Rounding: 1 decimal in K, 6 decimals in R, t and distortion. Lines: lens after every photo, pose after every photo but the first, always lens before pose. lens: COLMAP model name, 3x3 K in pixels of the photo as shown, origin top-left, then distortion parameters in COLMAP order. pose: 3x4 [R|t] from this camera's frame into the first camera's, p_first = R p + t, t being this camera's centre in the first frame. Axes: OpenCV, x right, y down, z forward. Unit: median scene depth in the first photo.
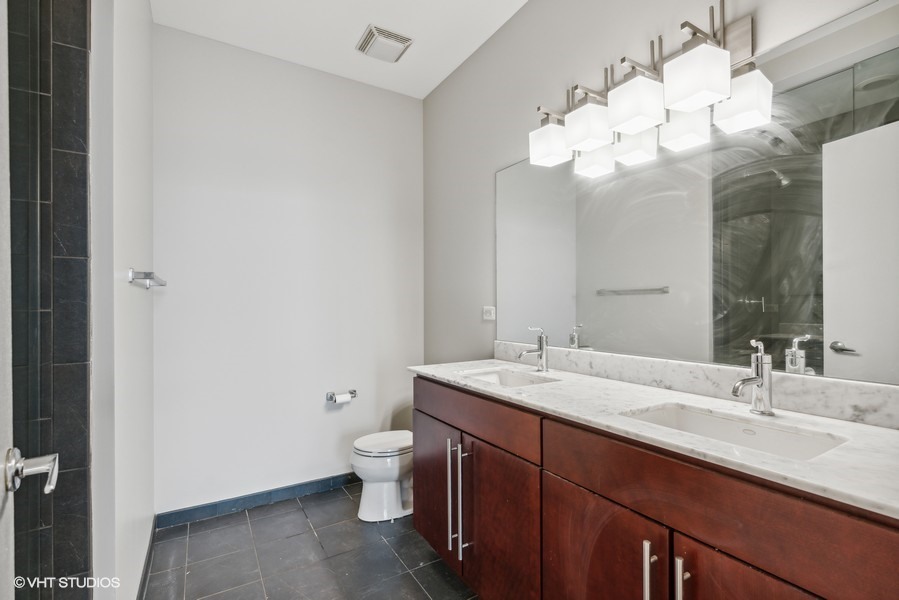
lens RADIAL K [[405.5, 0, 437.0], [0, 405.5, 310.2], [0, 0, 1]] dist [-0.001371, 0.002473]
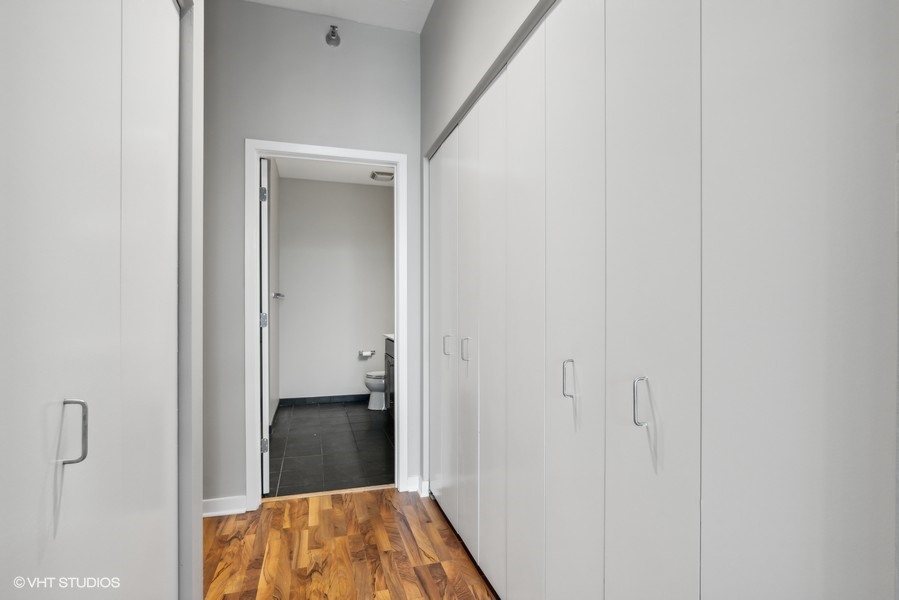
lens RADIAL K [[430.0, 0, 449.3], [0, 430.0, 300.9], [0, 0, 1]] dist [0.003690, 0.003207]
pose [[0.974602, 0.004310, -0.223901, 0.705788], [-0.006483, 0.999939, -0.008972, -0.017724], [0.223848, 0.010195, 0.974571, -1.046459]]
